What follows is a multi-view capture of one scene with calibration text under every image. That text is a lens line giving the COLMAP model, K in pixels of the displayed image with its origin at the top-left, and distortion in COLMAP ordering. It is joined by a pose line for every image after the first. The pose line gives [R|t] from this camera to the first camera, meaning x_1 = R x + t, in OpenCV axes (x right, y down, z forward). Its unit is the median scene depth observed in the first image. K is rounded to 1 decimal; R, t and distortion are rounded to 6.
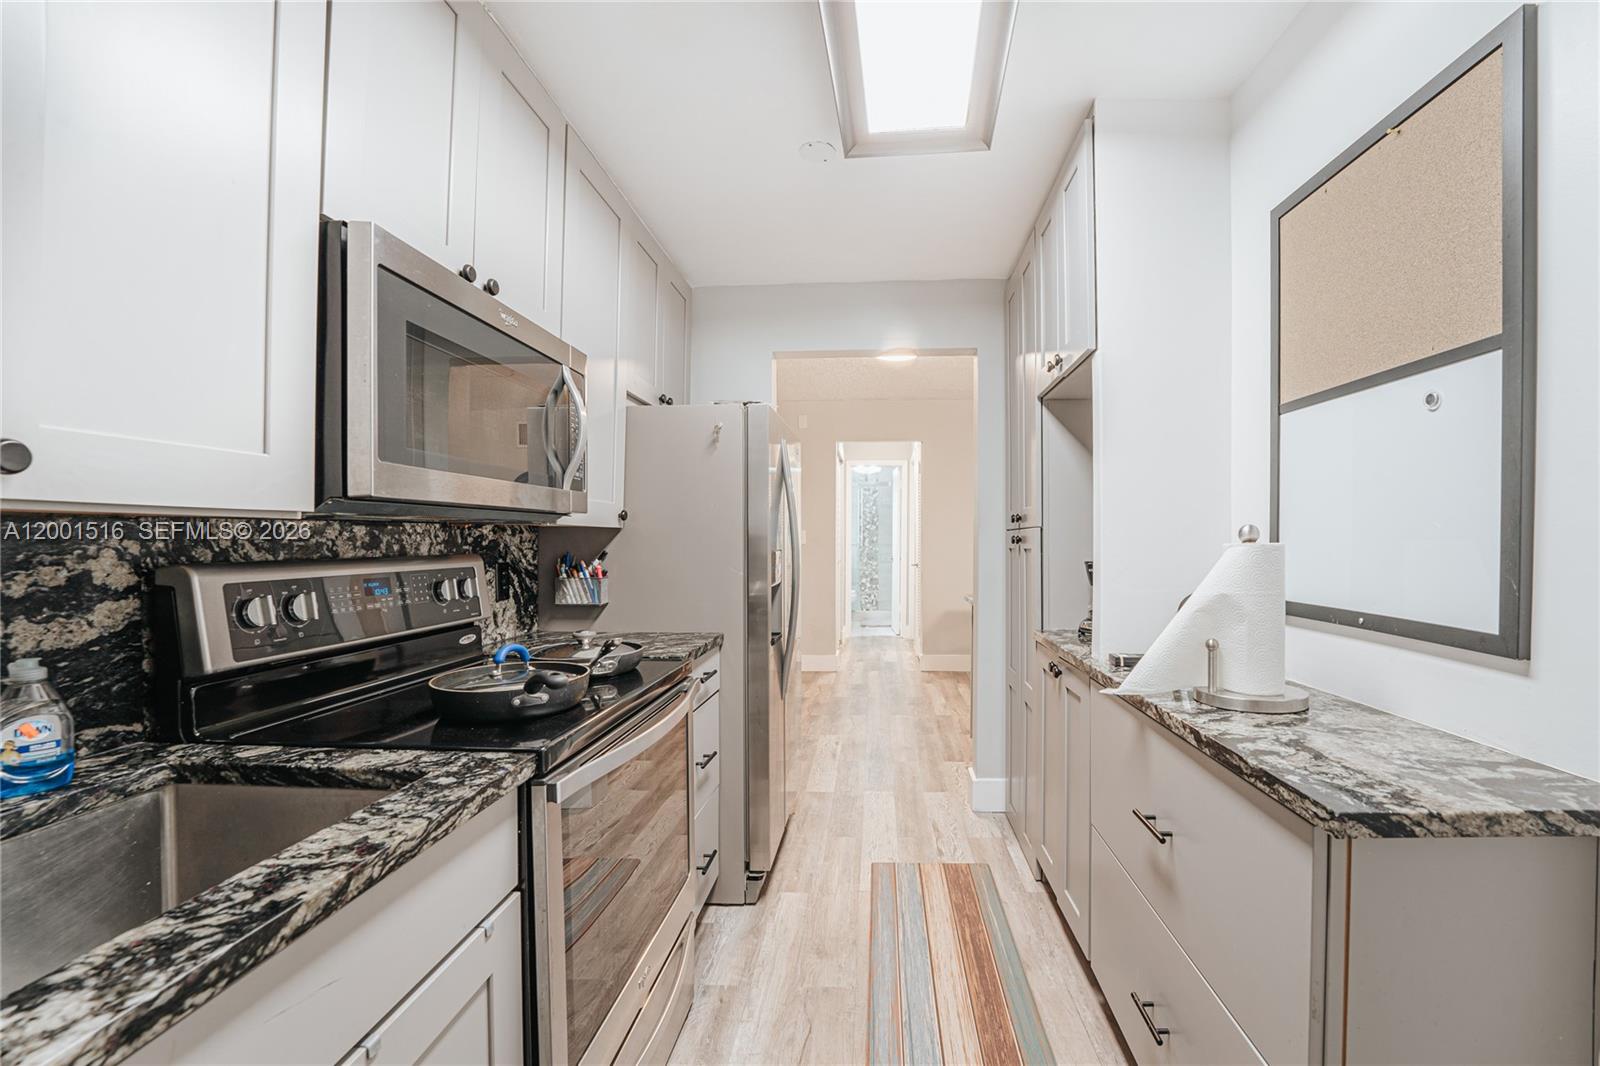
lens RADIAL K [[677.0, 0, 885.1], [0, 677.0, 542.4], [0, 0, 1]] dist [-0.028666, 0.003525]
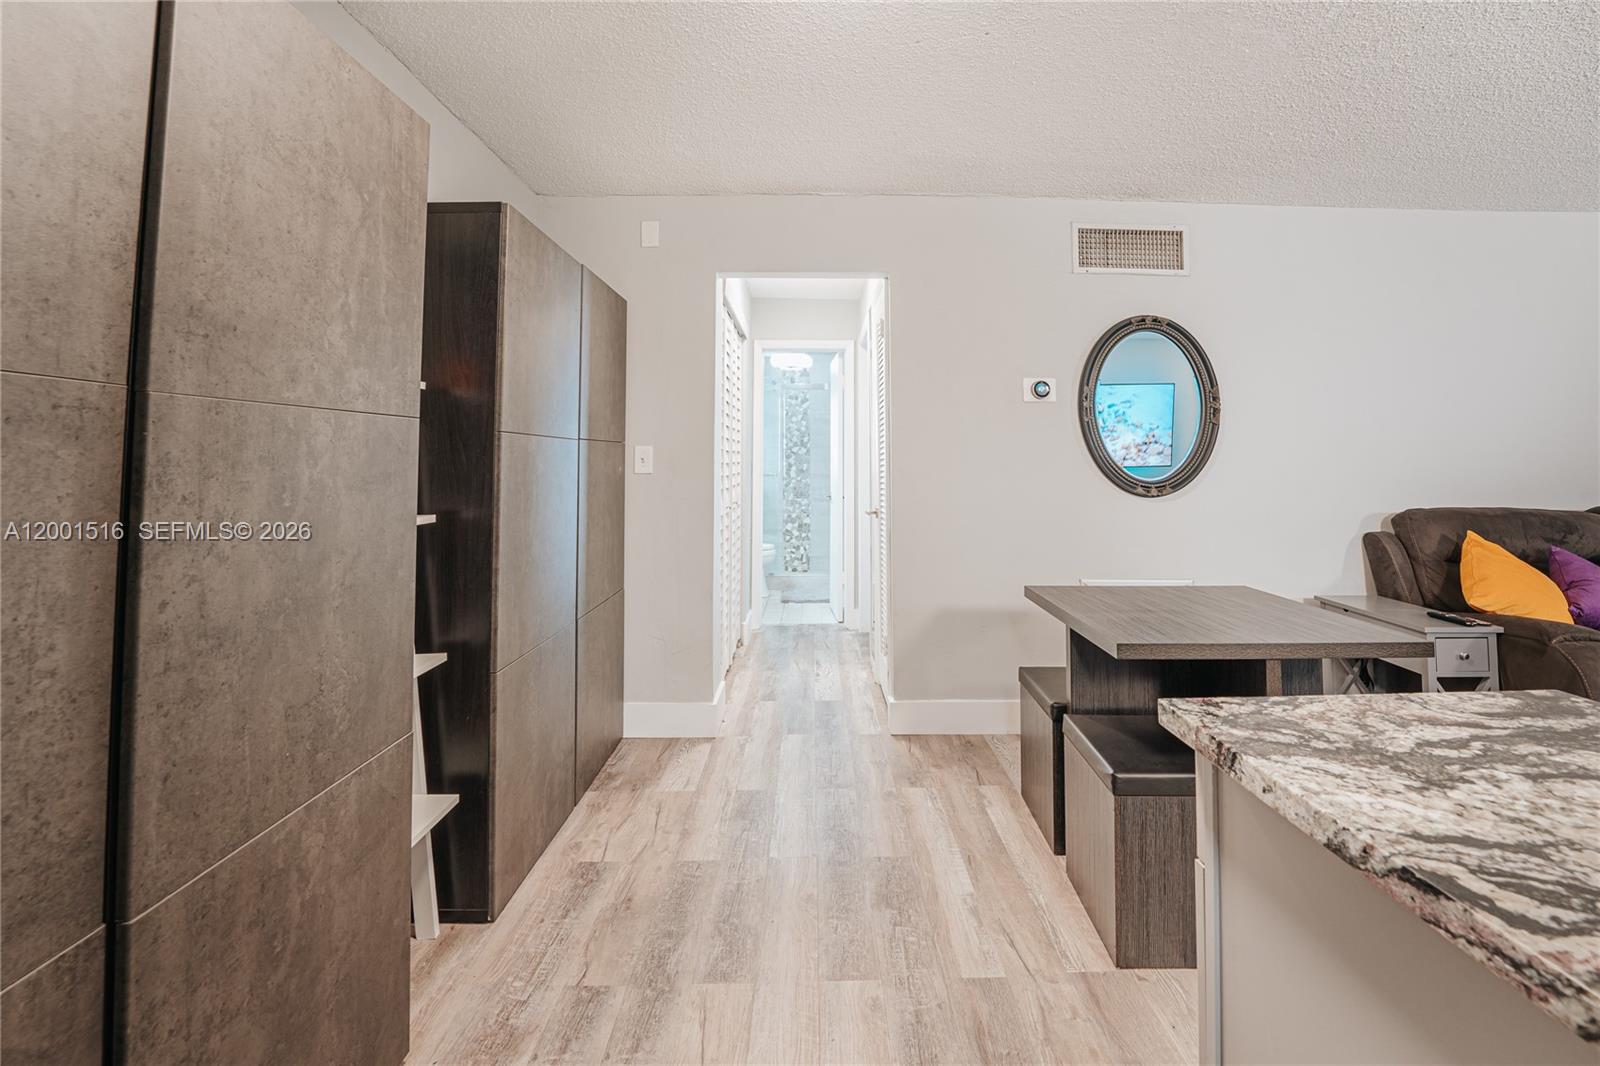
lens RADIAL K [[677.0, 0, 838.0], [0, 677.0, 420.0], [0, 0, 1]] dist [-0.028666, 0.003525]
pose [[0.999724, -0.003252, 0.023279, 0.019530], [0.005080, 0.996871, -0.078881, 0.012993], [-0.022949, 0.078977, 0.996612, 1.923968]]
